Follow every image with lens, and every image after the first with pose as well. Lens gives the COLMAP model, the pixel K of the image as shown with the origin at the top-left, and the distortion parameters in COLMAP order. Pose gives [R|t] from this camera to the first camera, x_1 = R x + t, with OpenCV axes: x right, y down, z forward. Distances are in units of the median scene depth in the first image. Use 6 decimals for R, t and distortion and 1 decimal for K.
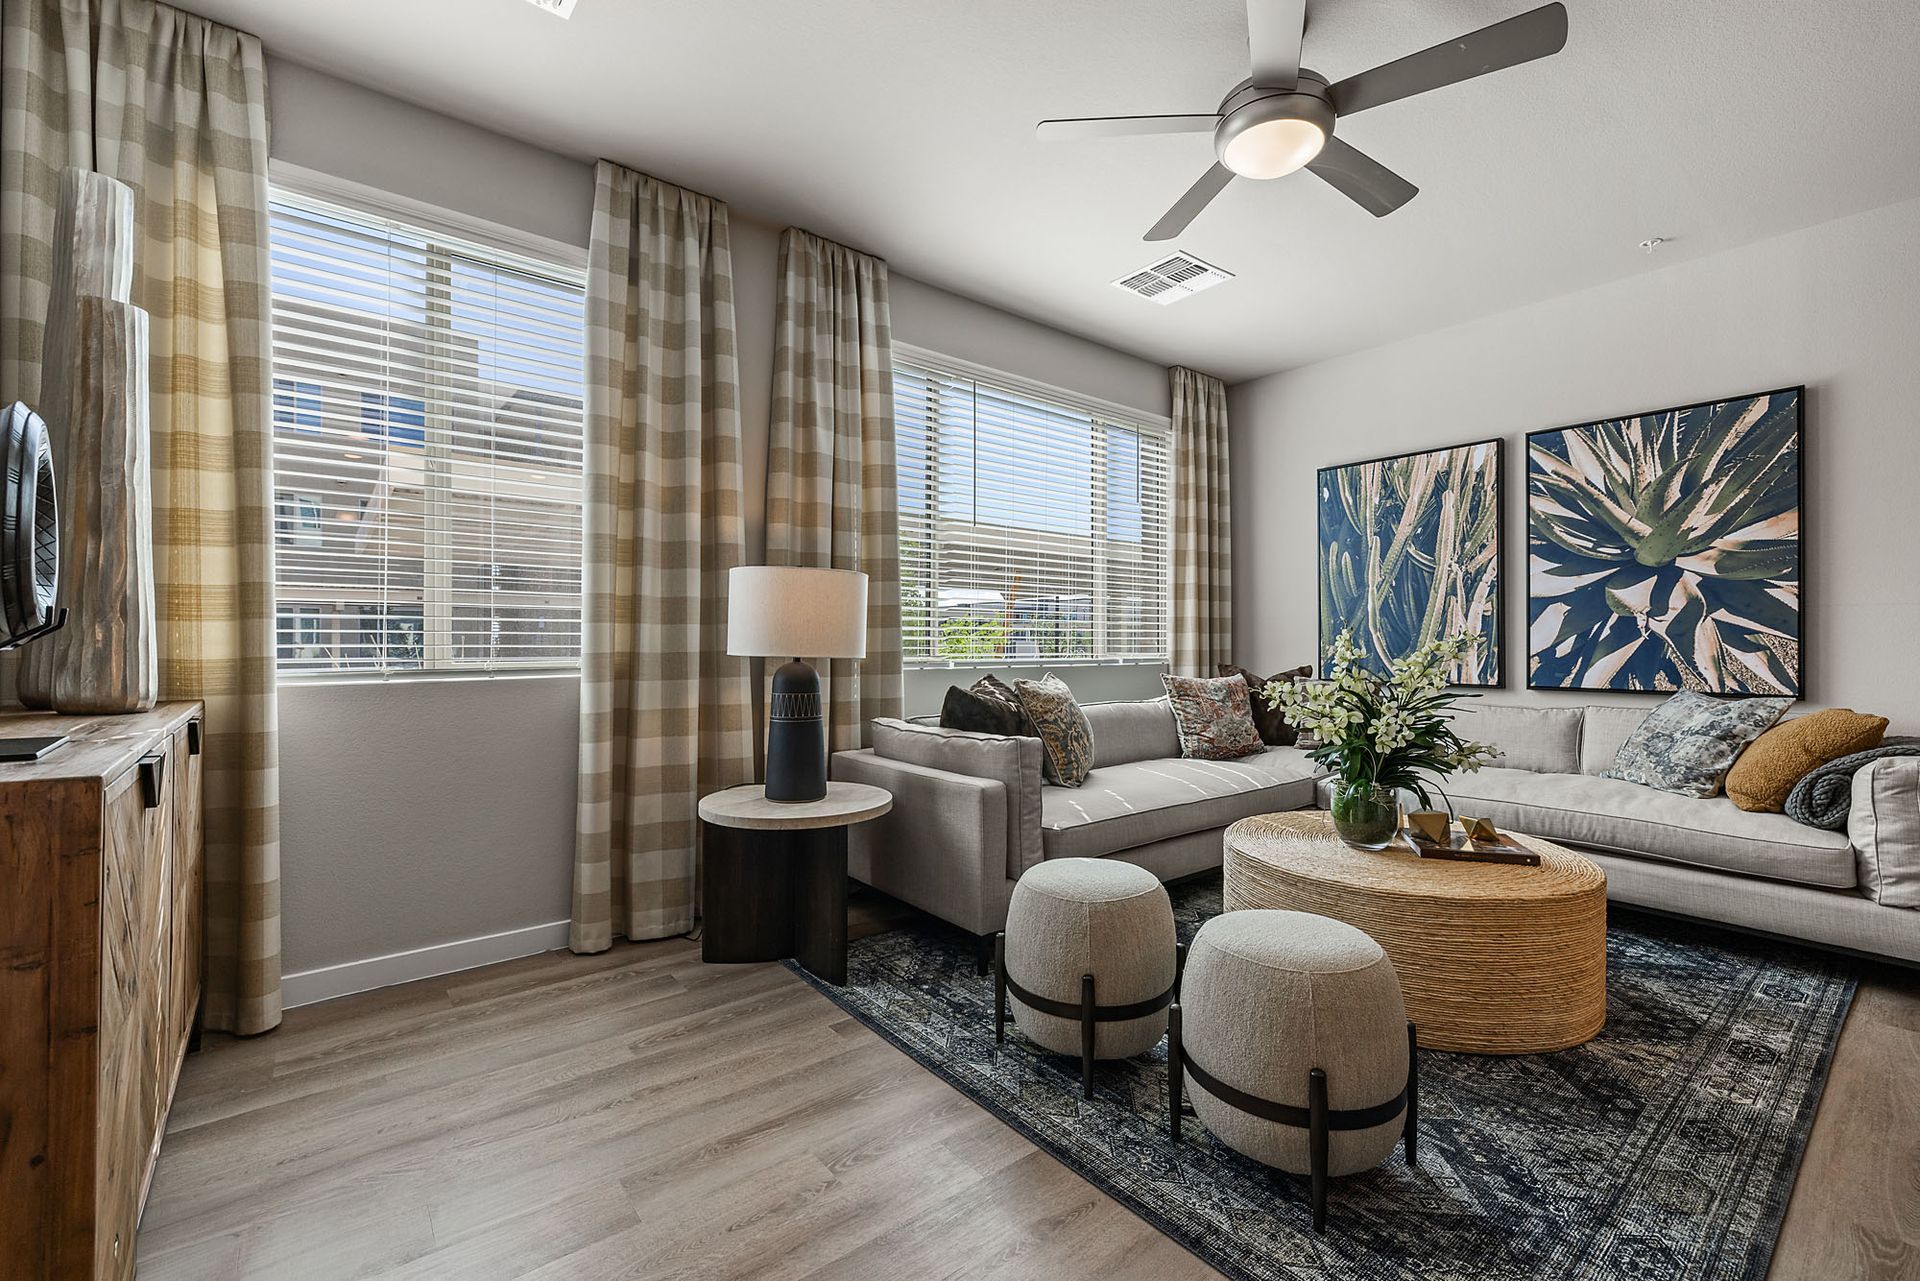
lens RADIAL K [[810.9, 0, 965.7], [0, 810.9, 639.3], [0, 0, 1]] dist [0.001810, 0.000204]
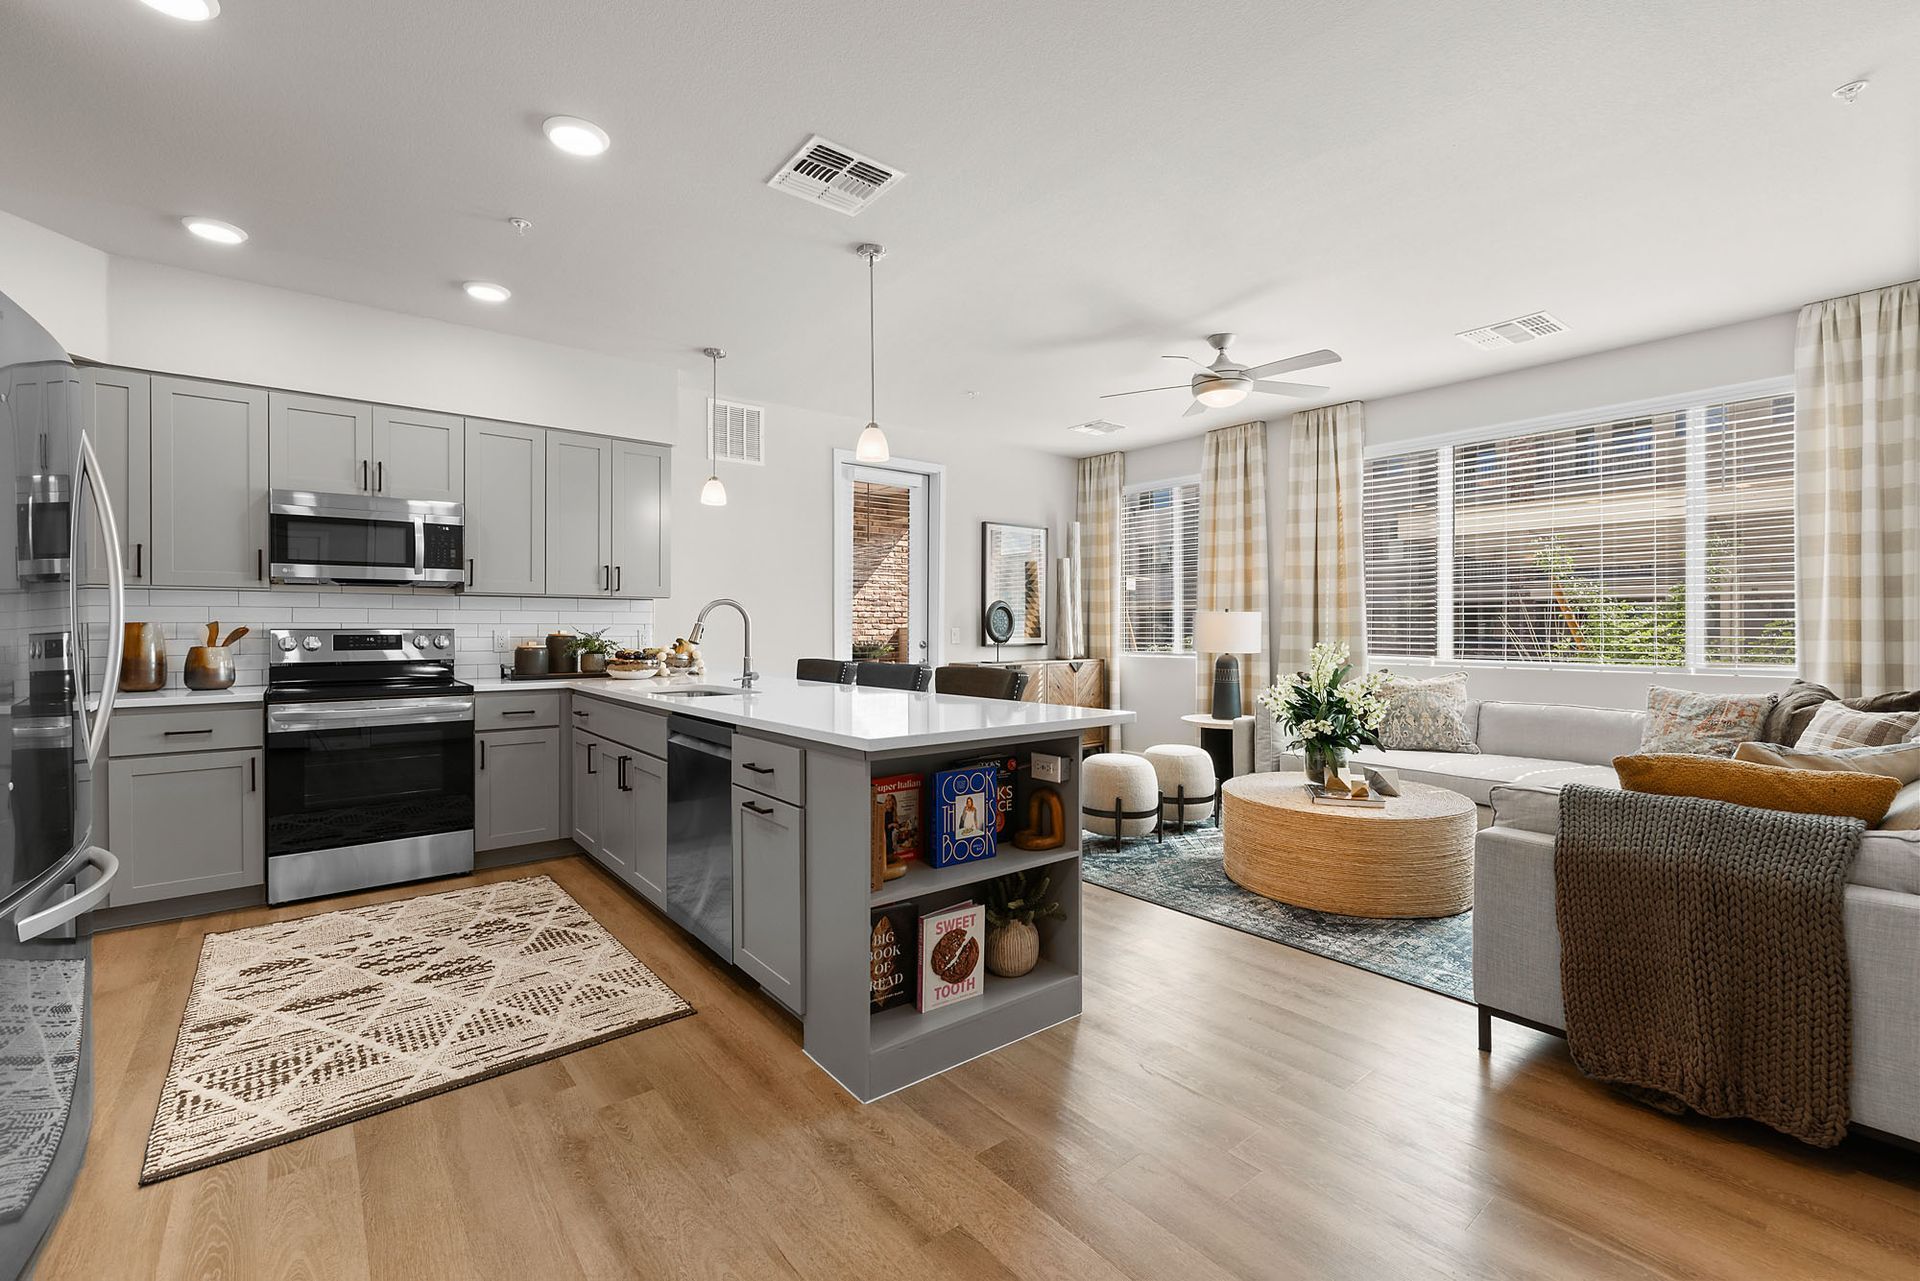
lens RADIAL K [[810.9, 0, 955.1], [0, 810.9, 629.1], [0, 0, 1]] dist [0.001810, 0.000204]
pose [[0.004305, -0.001835, -0.999989, 1.404802], [0.001957, 0.999996, -0.001827, -0.025774], [0.999989, -0.001949, 0.004309, 0.213464]]
